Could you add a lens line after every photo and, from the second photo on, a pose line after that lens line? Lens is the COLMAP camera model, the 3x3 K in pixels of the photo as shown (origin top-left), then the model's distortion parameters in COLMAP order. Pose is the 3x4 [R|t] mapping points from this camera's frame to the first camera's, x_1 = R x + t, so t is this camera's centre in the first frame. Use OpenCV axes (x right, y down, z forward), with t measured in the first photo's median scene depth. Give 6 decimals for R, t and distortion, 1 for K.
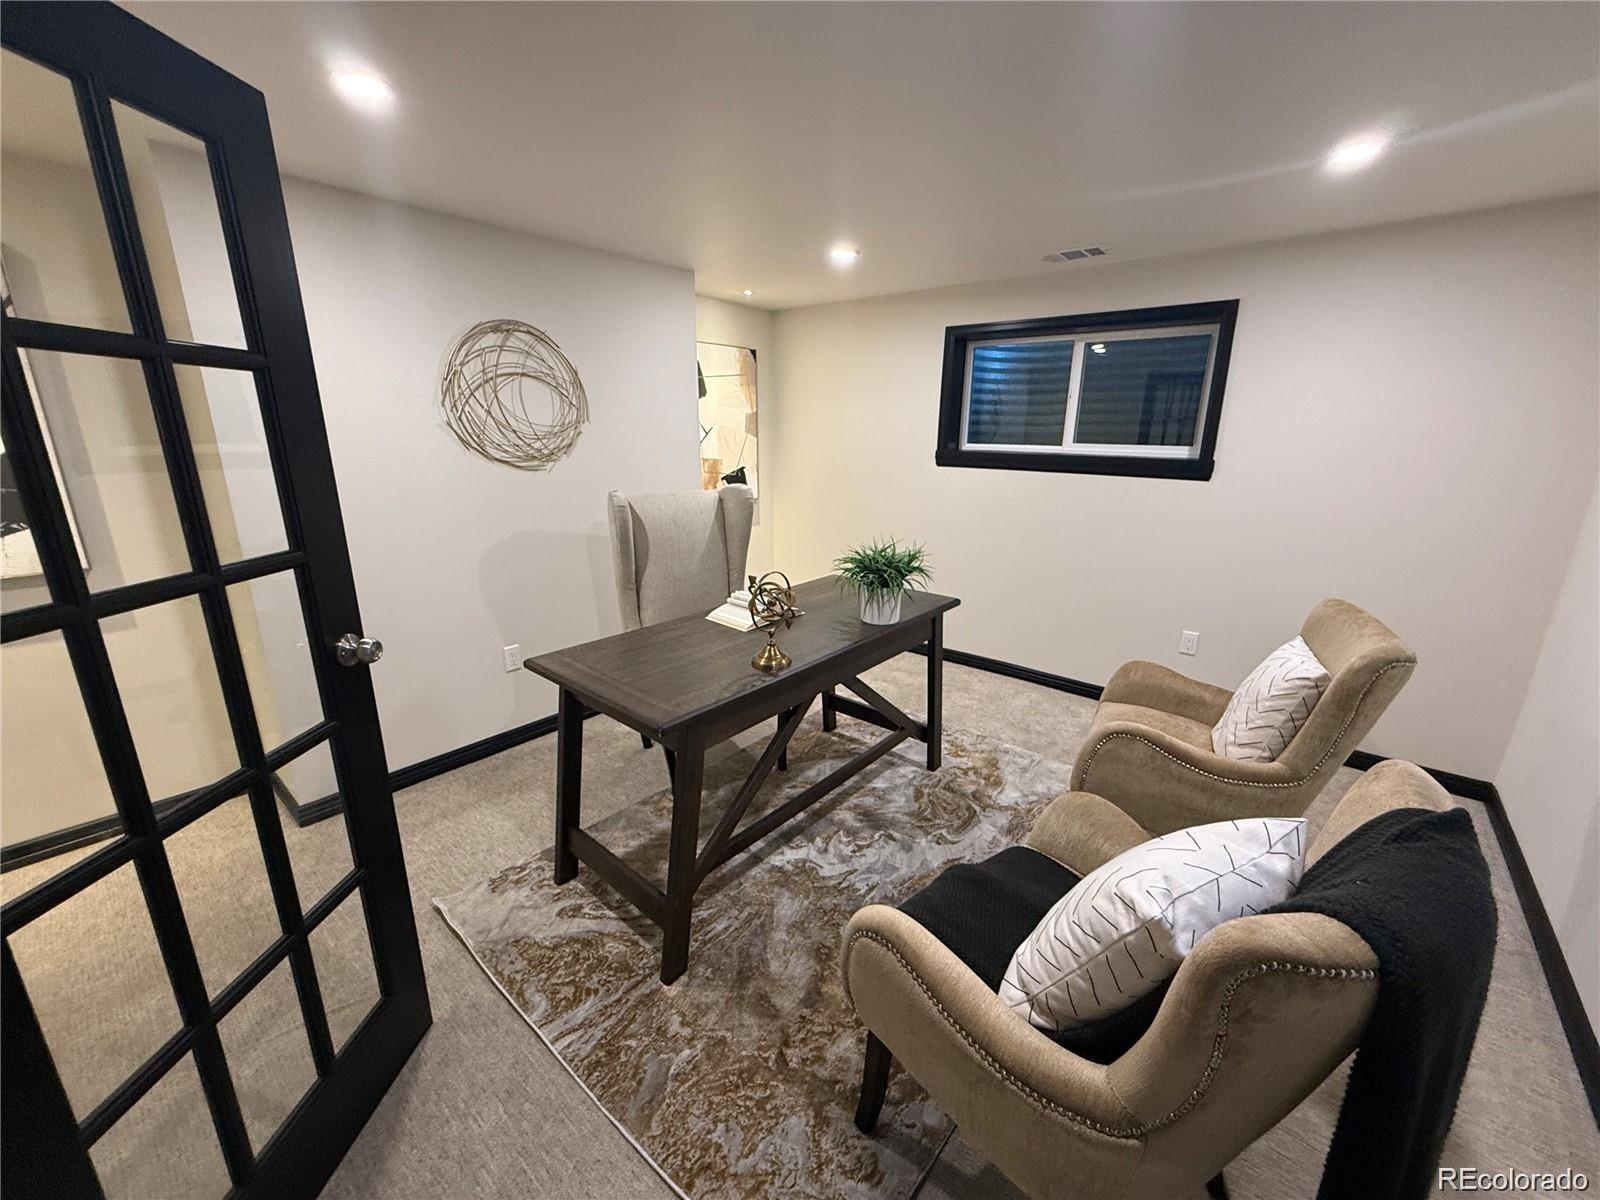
lens RADIAL K [[635.7, 0, 800.0], [0, 635.7, 600.0], [0, 0, 1]] dist [0.000385, -0.000064]
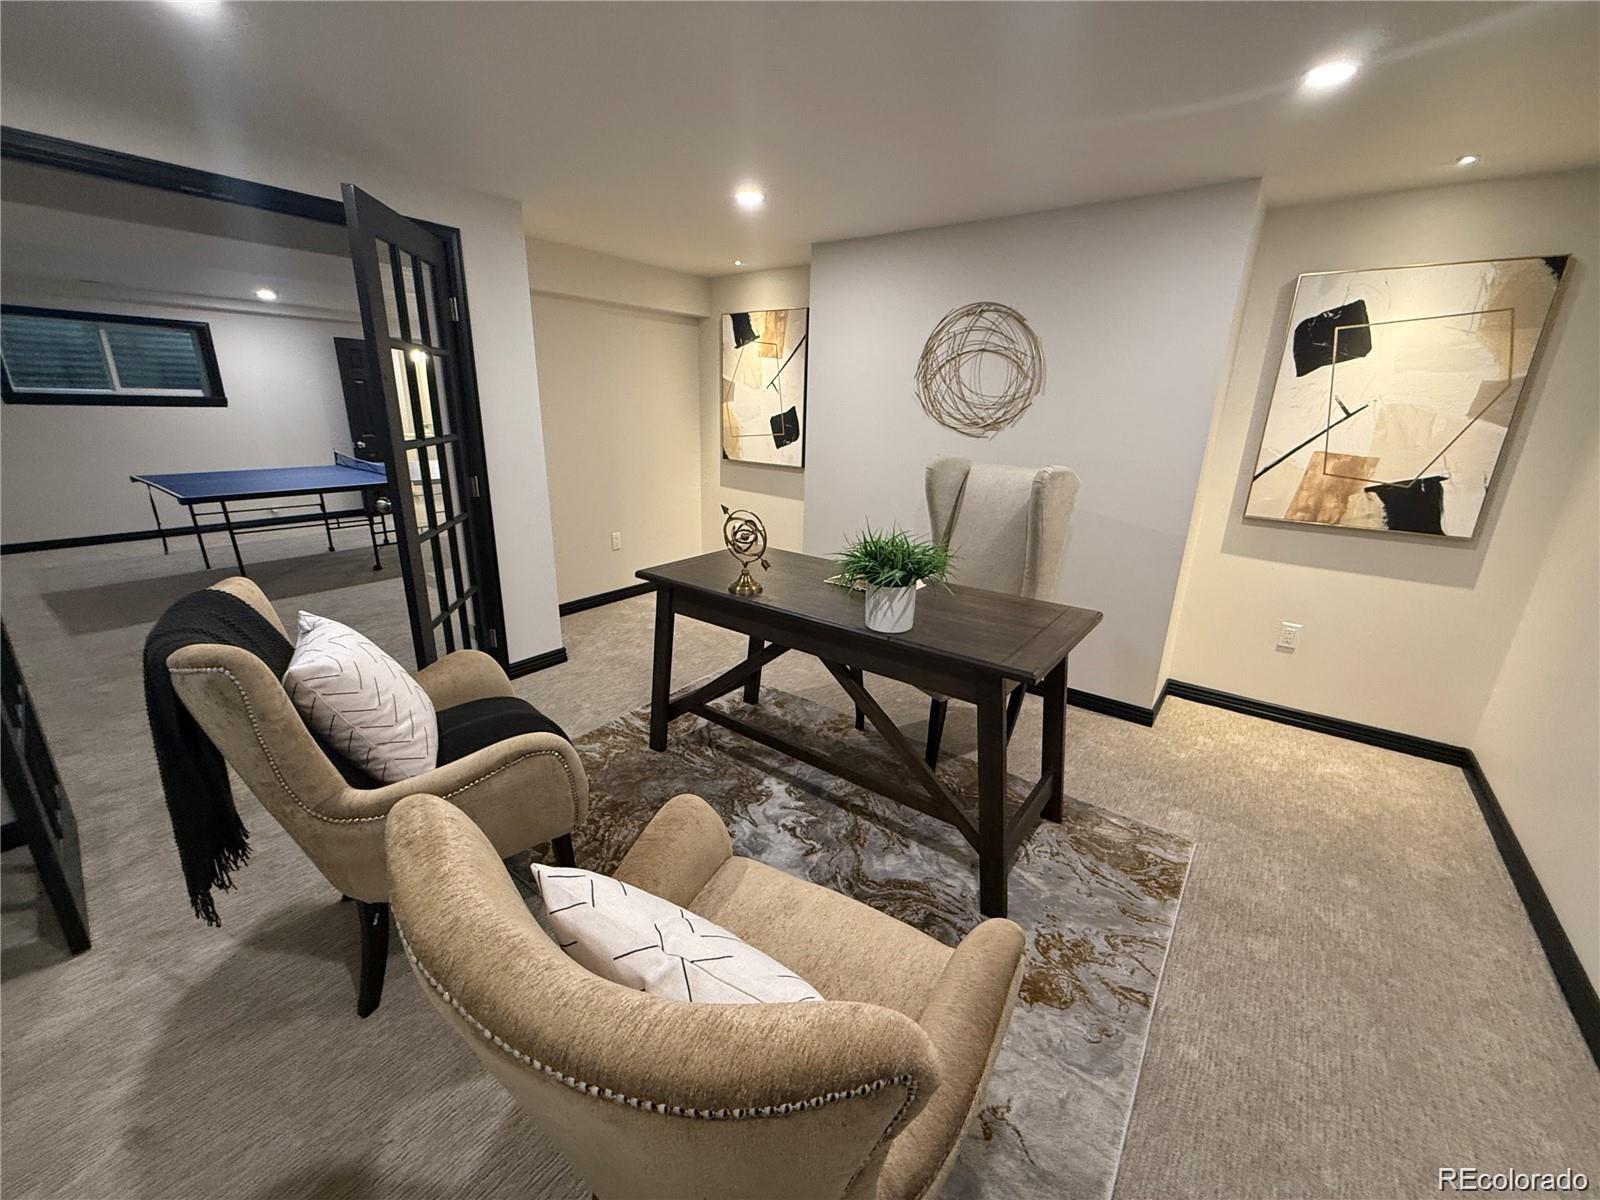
lens RADIAL K [[635.7, 0, 800.0], [0, 635.7, 600.0], [0, 0, 1]] dist [0.000385, -0.000064]
pose [[0.051486, 0.286936, -0.956565, 0.772312], [-0.288824, 0.921182, 0.260777, -0.152326], [0.955997, 0.262852, 0.130302, 0.681302]]
